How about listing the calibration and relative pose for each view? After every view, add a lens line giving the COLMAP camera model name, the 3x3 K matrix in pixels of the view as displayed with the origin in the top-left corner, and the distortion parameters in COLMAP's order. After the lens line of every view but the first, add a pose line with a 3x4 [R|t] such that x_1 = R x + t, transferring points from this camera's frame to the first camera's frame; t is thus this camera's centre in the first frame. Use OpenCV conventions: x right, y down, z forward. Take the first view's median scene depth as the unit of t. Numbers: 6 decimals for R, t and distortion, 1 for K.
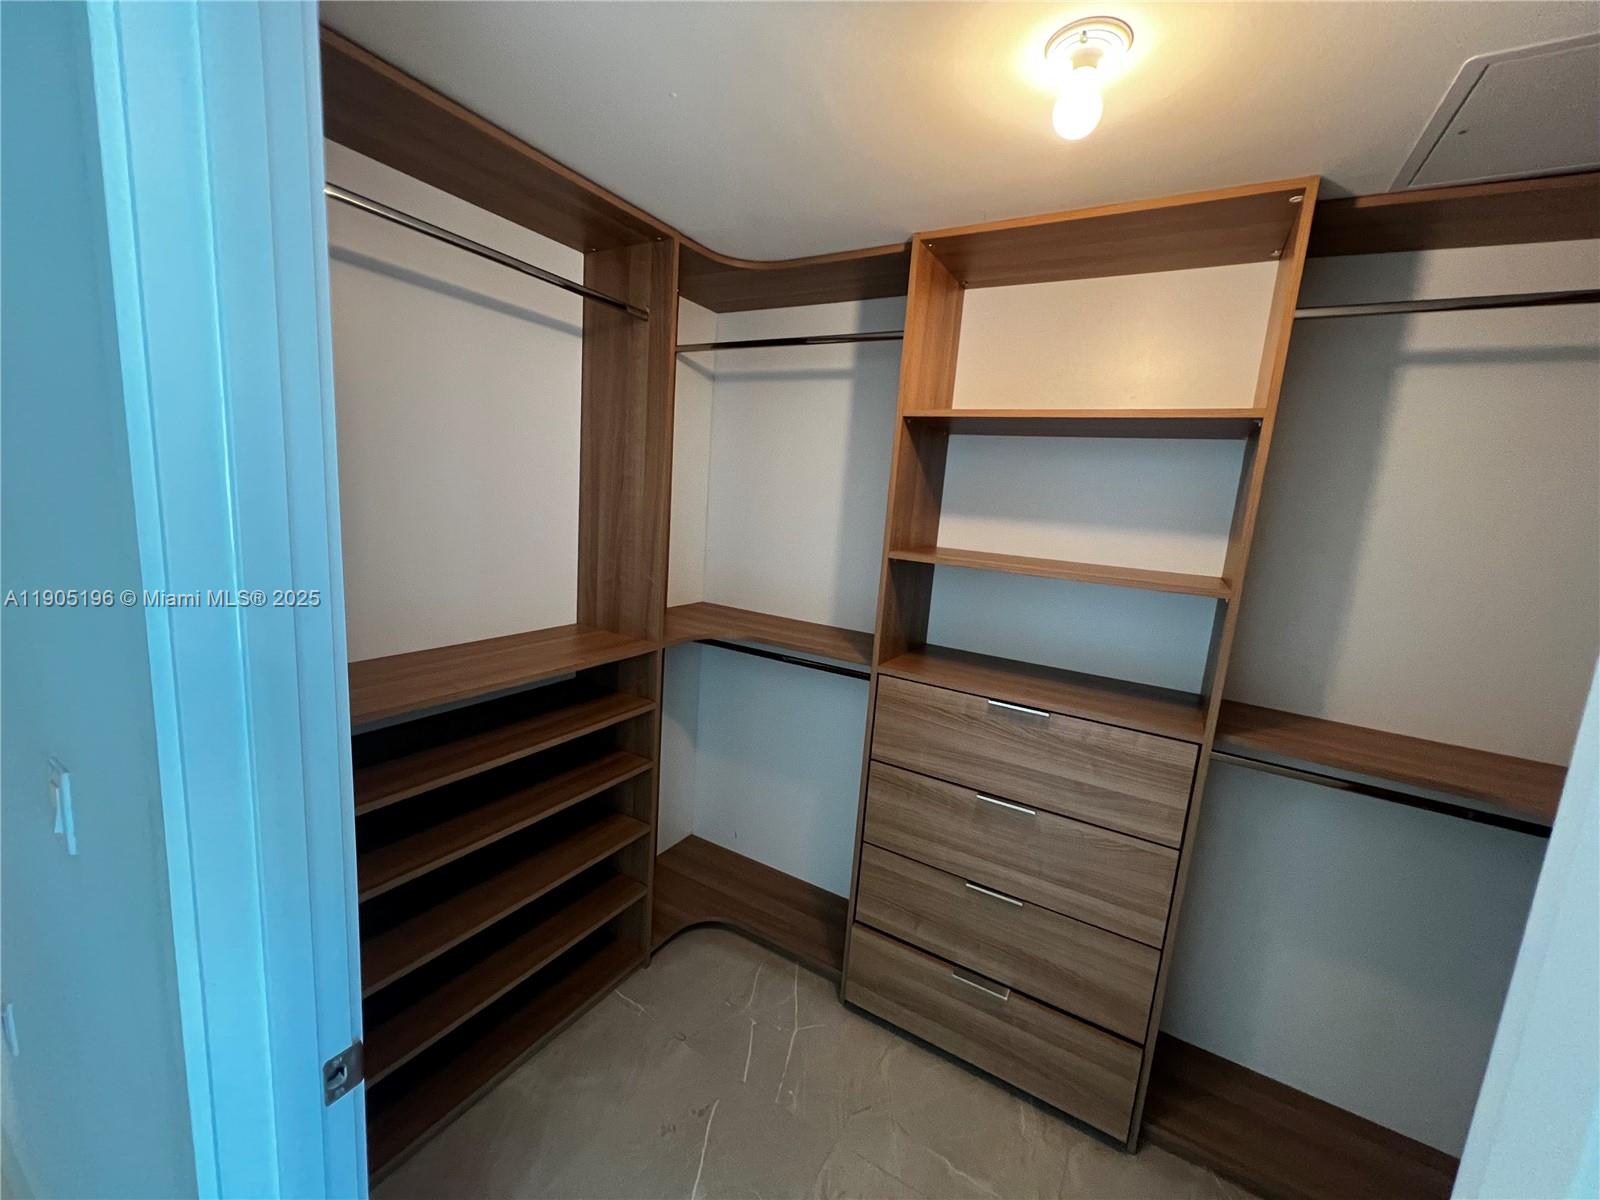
lens RADIAL K [[646.5, 0, 795.0], [0, 646.5, 598.3], [0, 0, 1]] dist [0.000415, 0.000802]
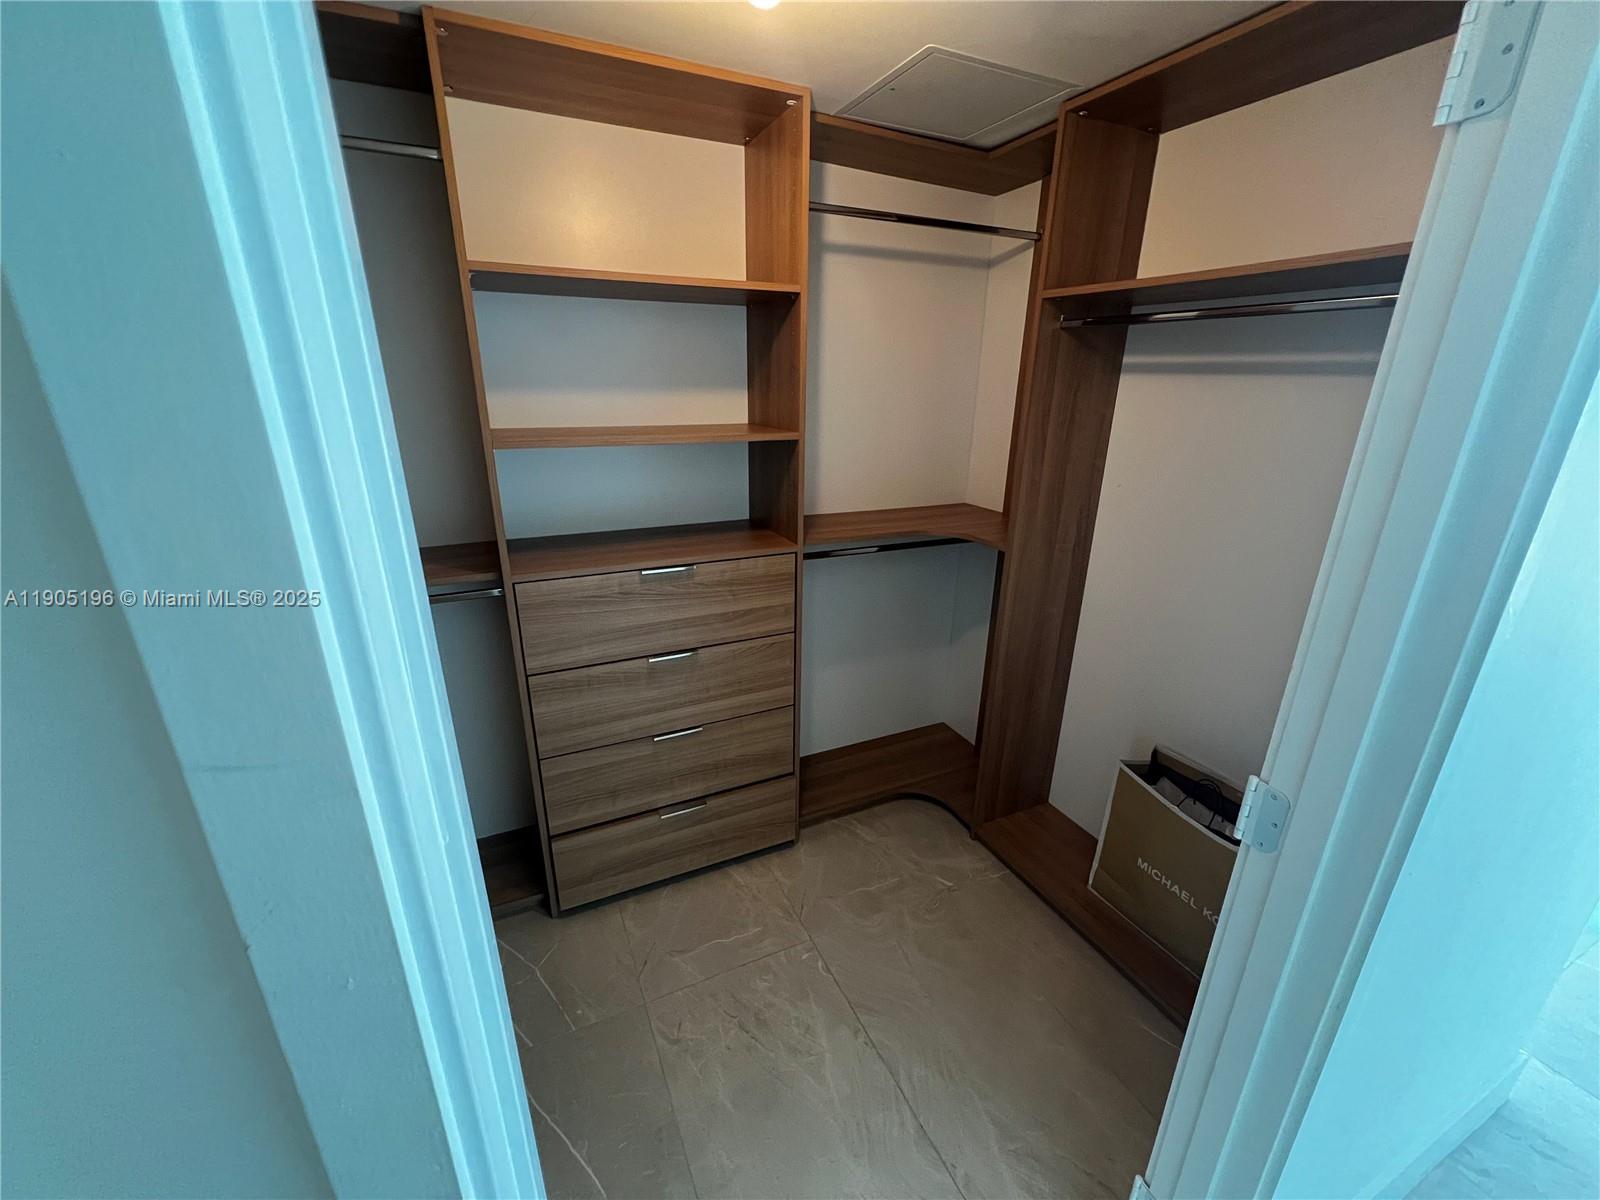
lens RADIAL K [[636.5, 0, 794.7], [0, 636.5, 600.3], [0, 0, 1]] dist [-0.007929, -0.000505]
pose [[0.555751, -0.334225, 0.761206, -0.357125], [0.163996, 0.941710, 0.293747, -0.059064], [-0.815013, -0.038416, 0.578168, 0.202192]]
